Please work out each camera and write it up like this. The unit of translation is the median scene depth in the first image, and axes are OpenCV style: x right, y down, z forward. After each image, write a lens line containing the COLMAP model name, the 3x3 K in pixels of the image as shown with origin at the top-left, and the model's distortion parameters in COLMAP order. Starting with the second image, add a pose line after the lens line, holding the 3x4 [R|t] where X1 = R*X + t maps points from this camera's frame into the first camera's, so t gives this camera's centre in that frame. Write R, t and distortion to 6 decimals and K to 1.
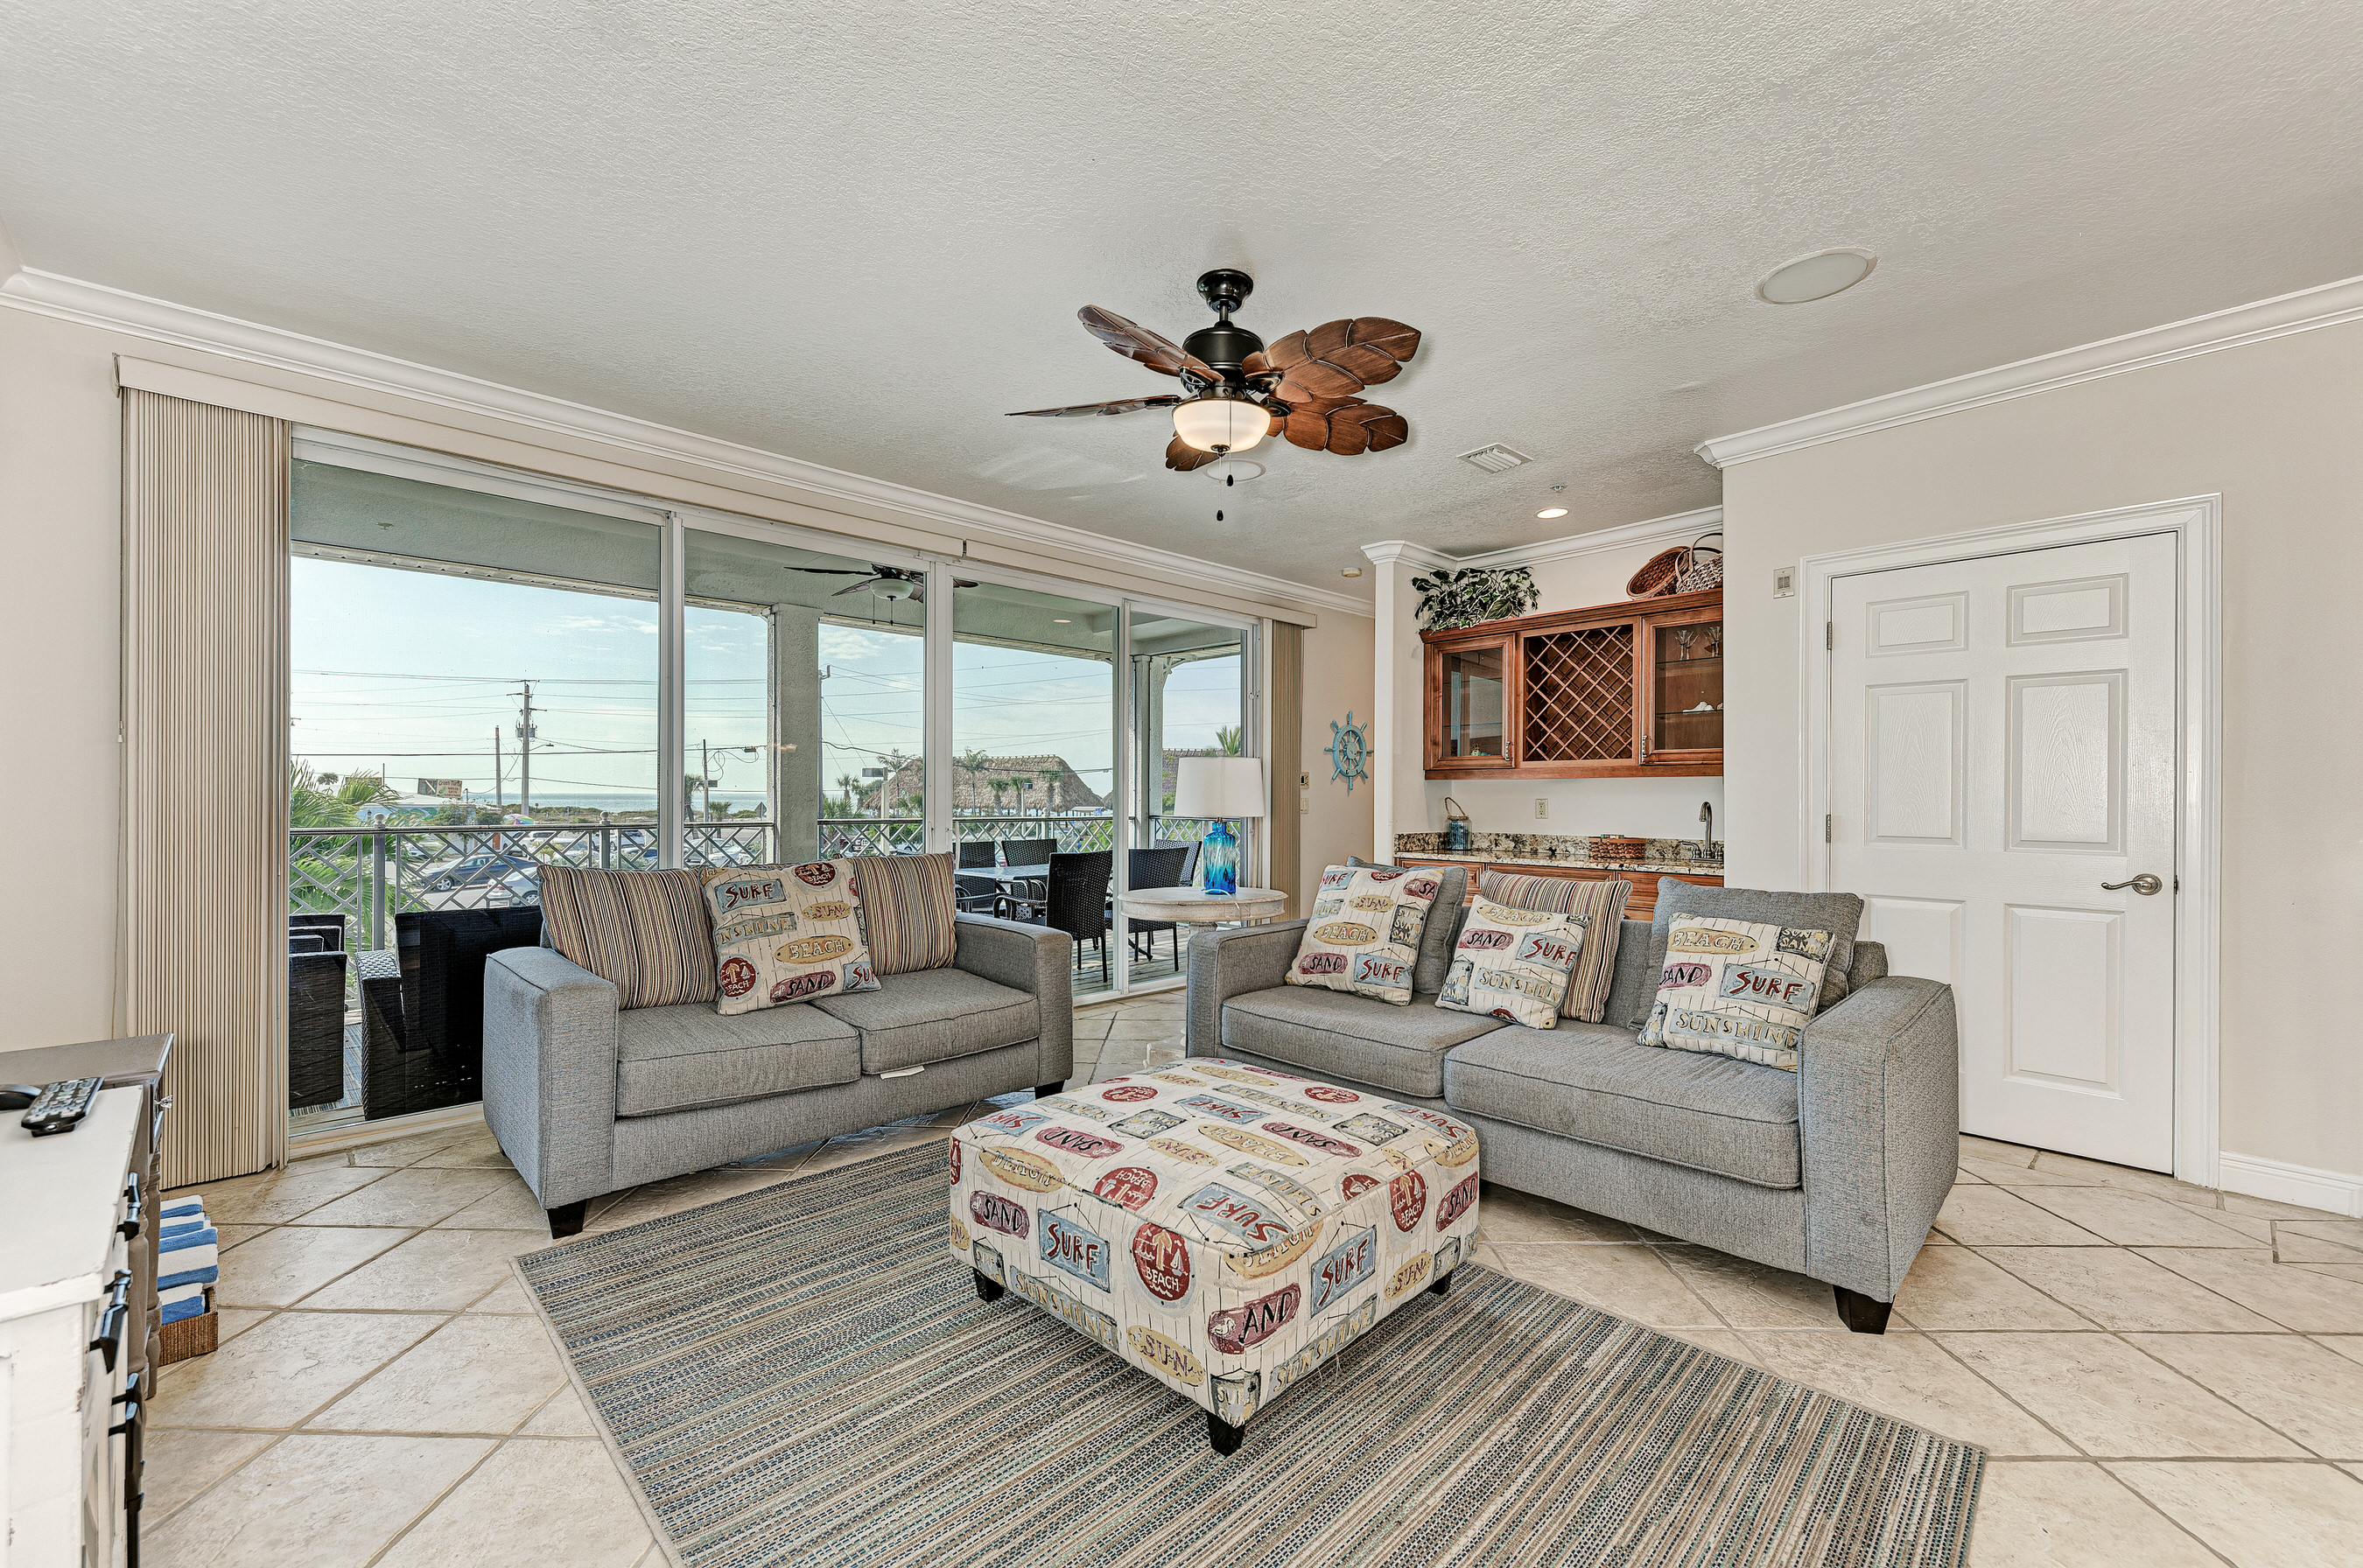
lens RADIAL K [[955.5, 0, 1187.8], [0, 955.5, 785.4], [0, 0, 1]] dist [0.010931, -0.001029]
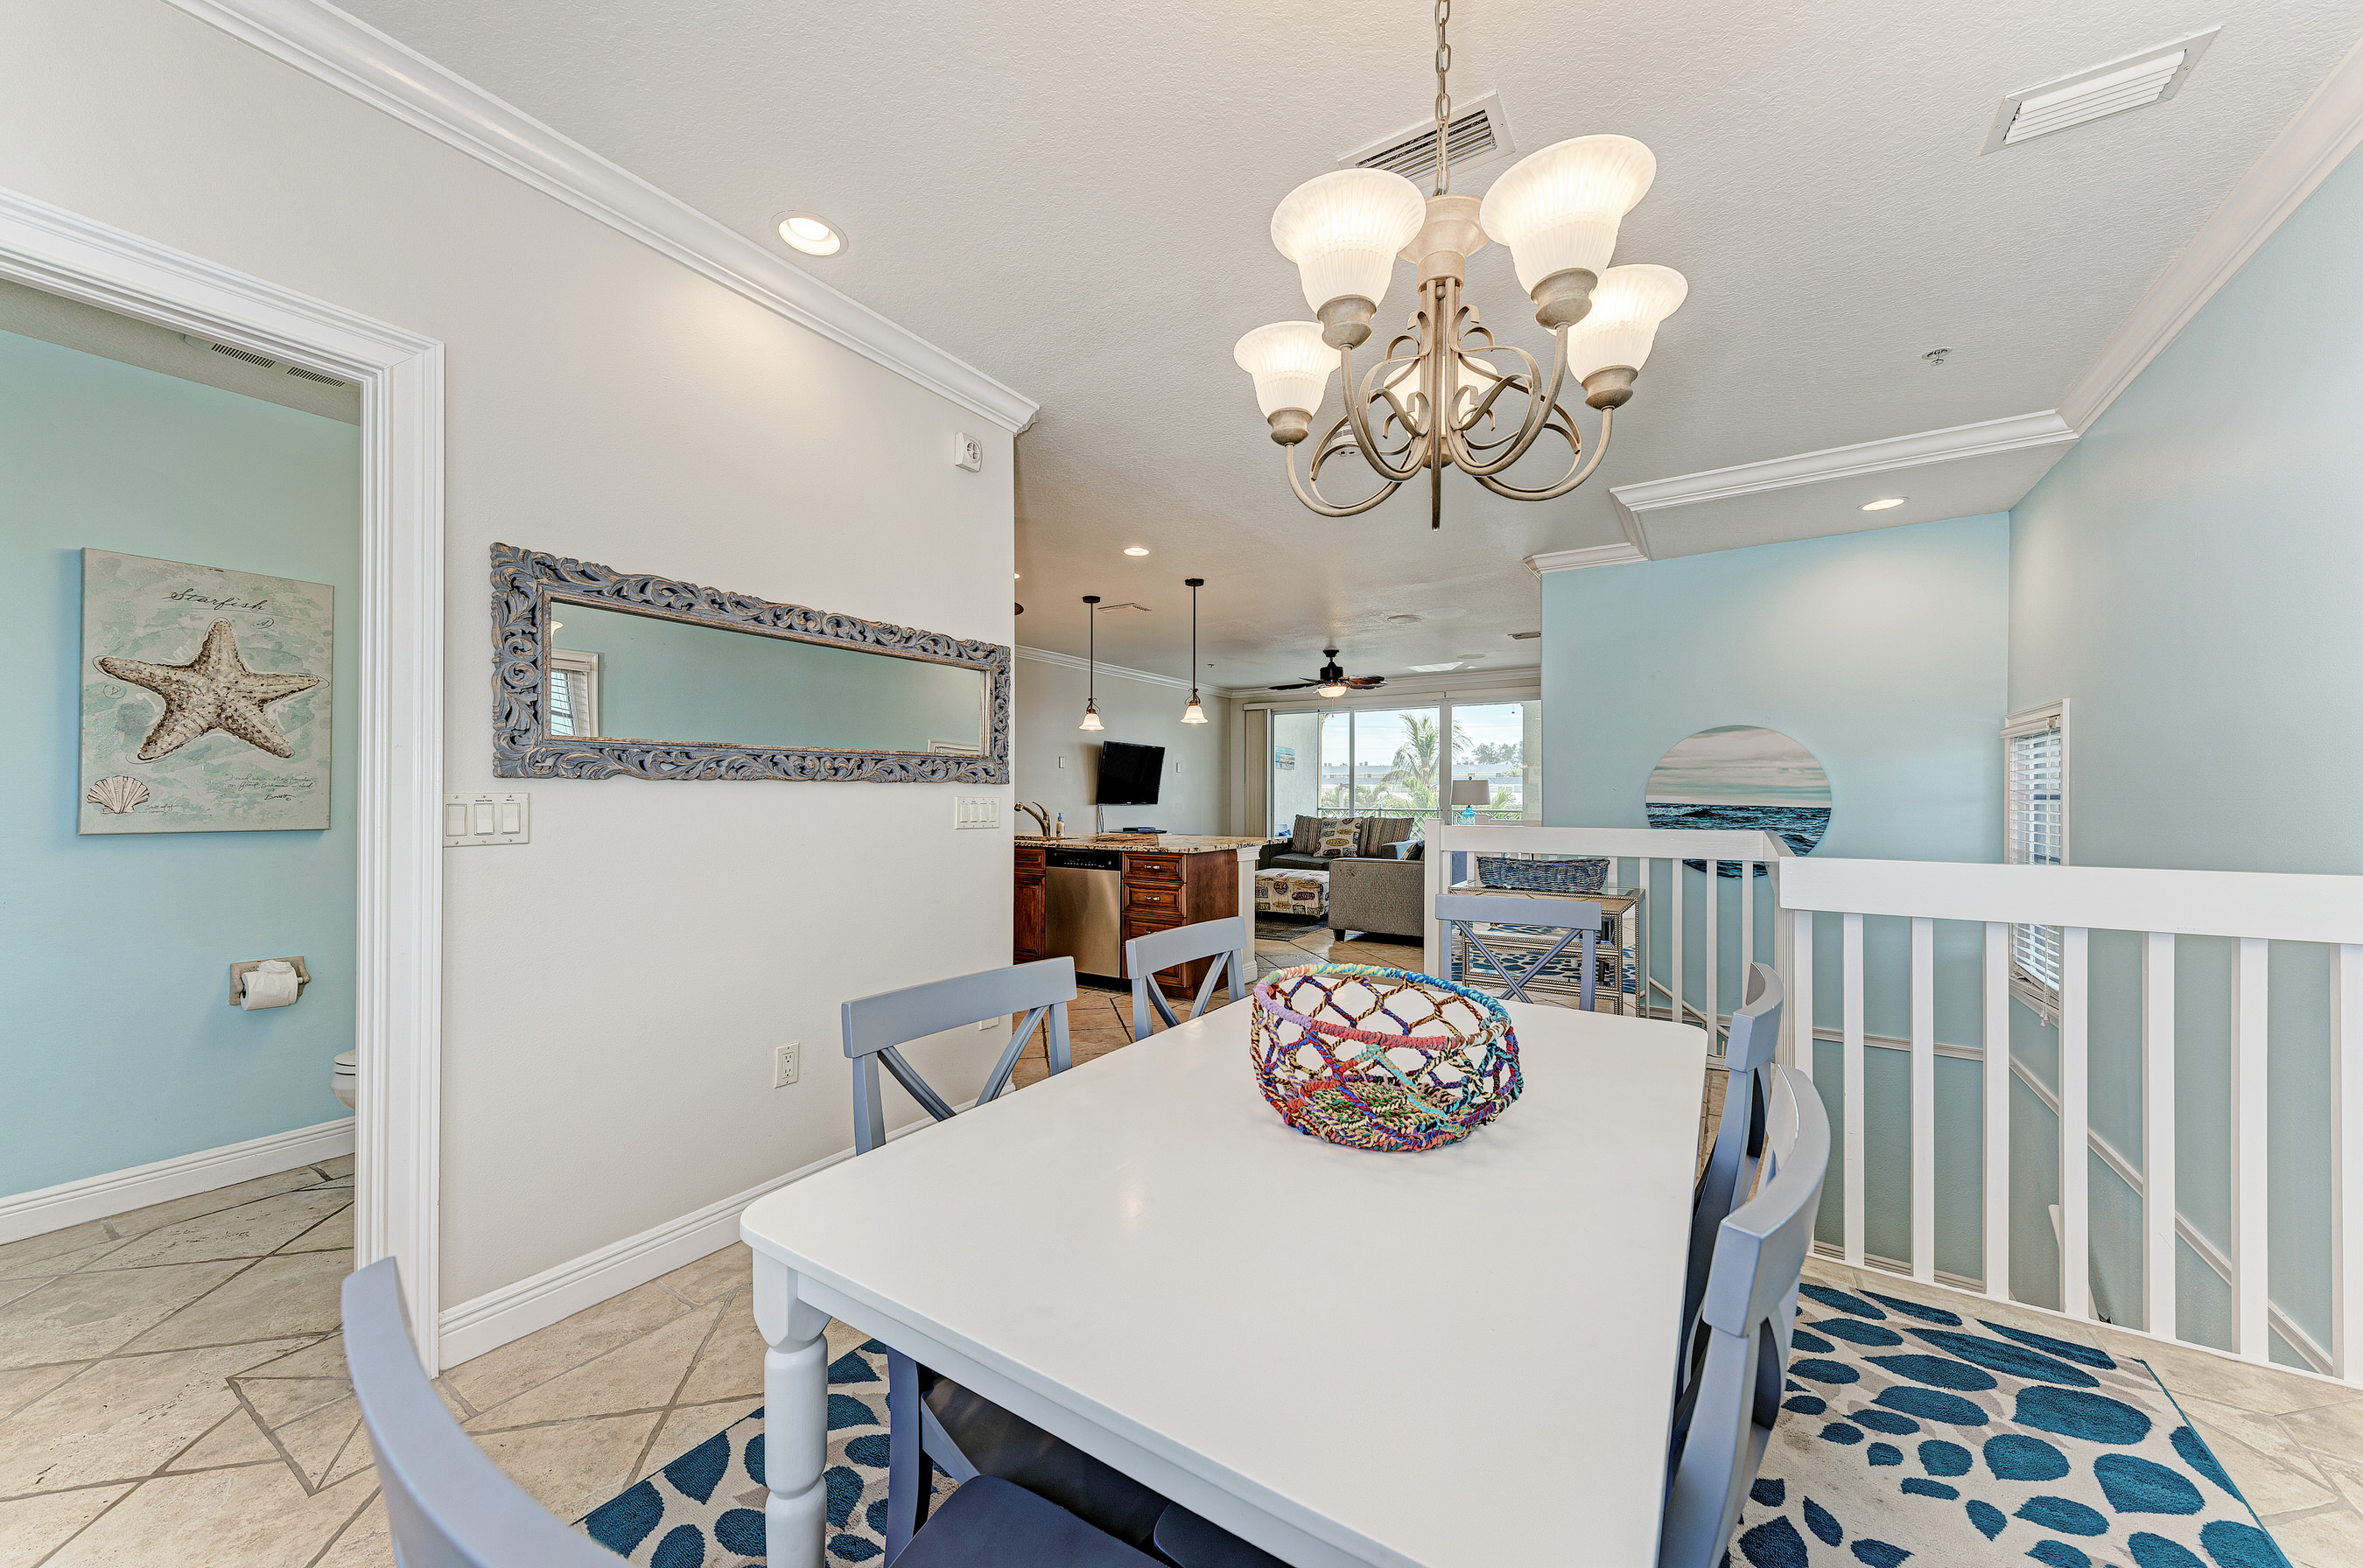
lens RADIAL K [[854.8, 0, 1182.2], [0, 854.8, 785.1], [0, 0, 1]] dist [0.008442, -0.001231]
pose [[0.222449, -0.016051, -0.974812, 2.301633], [0.009466, 0.999853, -0.014303, 0.007406], [0.974898, -0.006046, 0.222568, -0.183981]]
